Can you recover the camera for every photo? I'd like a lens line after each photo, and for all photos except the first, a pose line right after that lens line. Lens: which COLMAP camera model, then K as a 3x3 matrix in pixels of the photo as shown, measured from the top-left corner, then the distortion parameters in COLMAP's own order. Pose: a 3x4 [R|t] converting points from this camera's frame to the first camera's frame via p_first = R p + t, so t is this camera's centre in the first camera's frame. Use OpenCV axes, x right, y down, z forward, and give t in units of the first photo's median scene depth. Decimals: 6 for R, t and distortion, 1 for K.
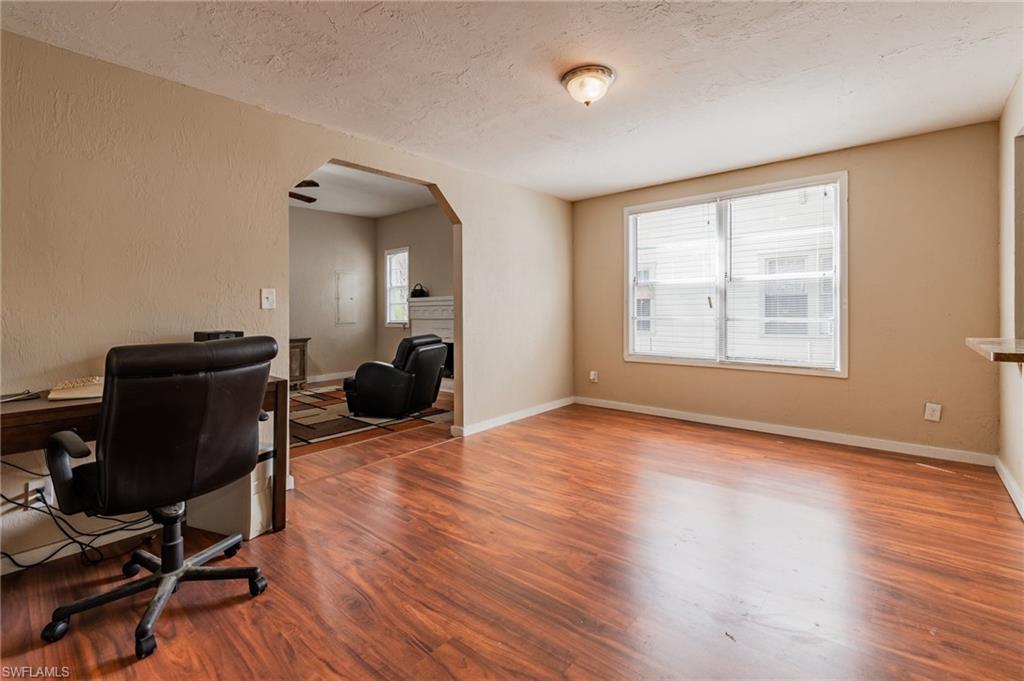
lens RADIAL K [[449.5, 0, 515.5], [0, 449.5, 313.8], [0, 0, 1]] dist [0.007347, -0.003128]
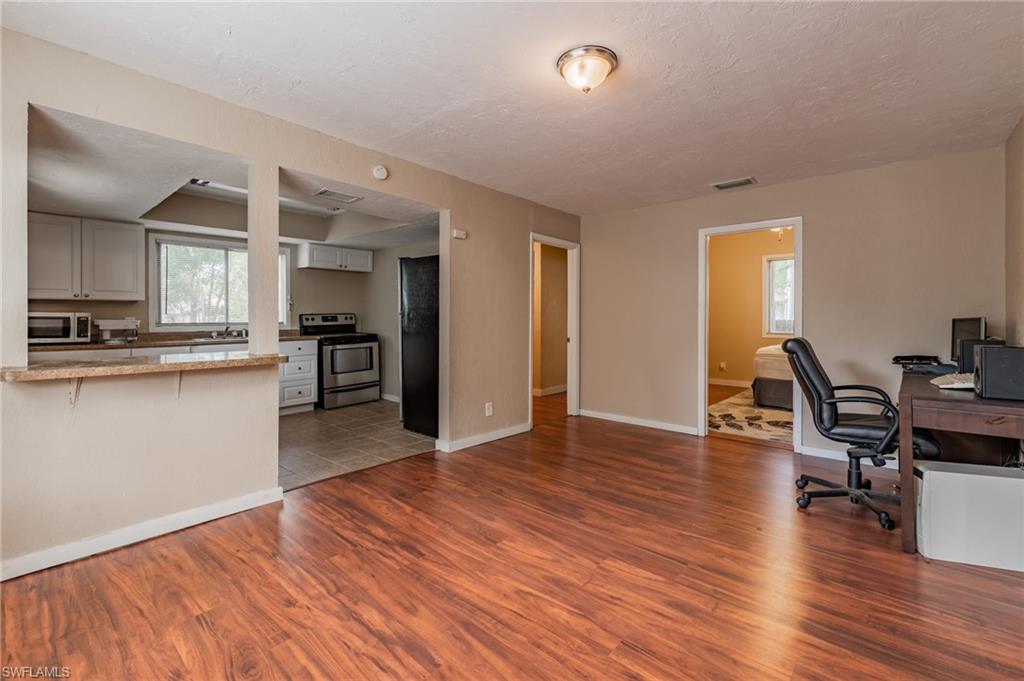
lens RADIAL K [[449.5, 0, 511.6], [0, 449.5, 323.1], [0, 0, 1]] dist [0.007347, -0.003128]
pose [[-0.999885, 0.005508, 0.014129, 0.252037], [0.005786, 0.999789, 0.019735, -0.025925], [-0.014017, 0.019814, -0.999705, 1.625595]]
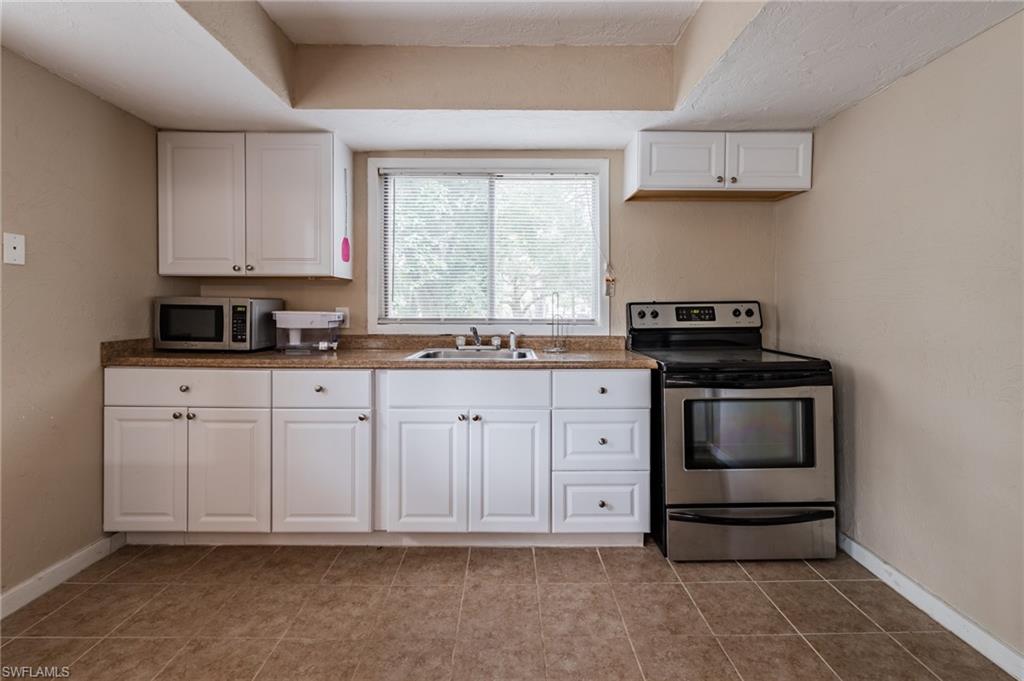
lens RADIAL K [[449.5, 0, 518.9], [0, 449.5, 302.4], [0, 0, 1]] dist [0.007347, -0.003128]
pose [[-0.659206, 0.011771, 0.751870, 0.702593], [0.001070, 0.999891, -0.014716, -0.018334], [-0.751962, -0.008896, -0.659147, 0.355215]]
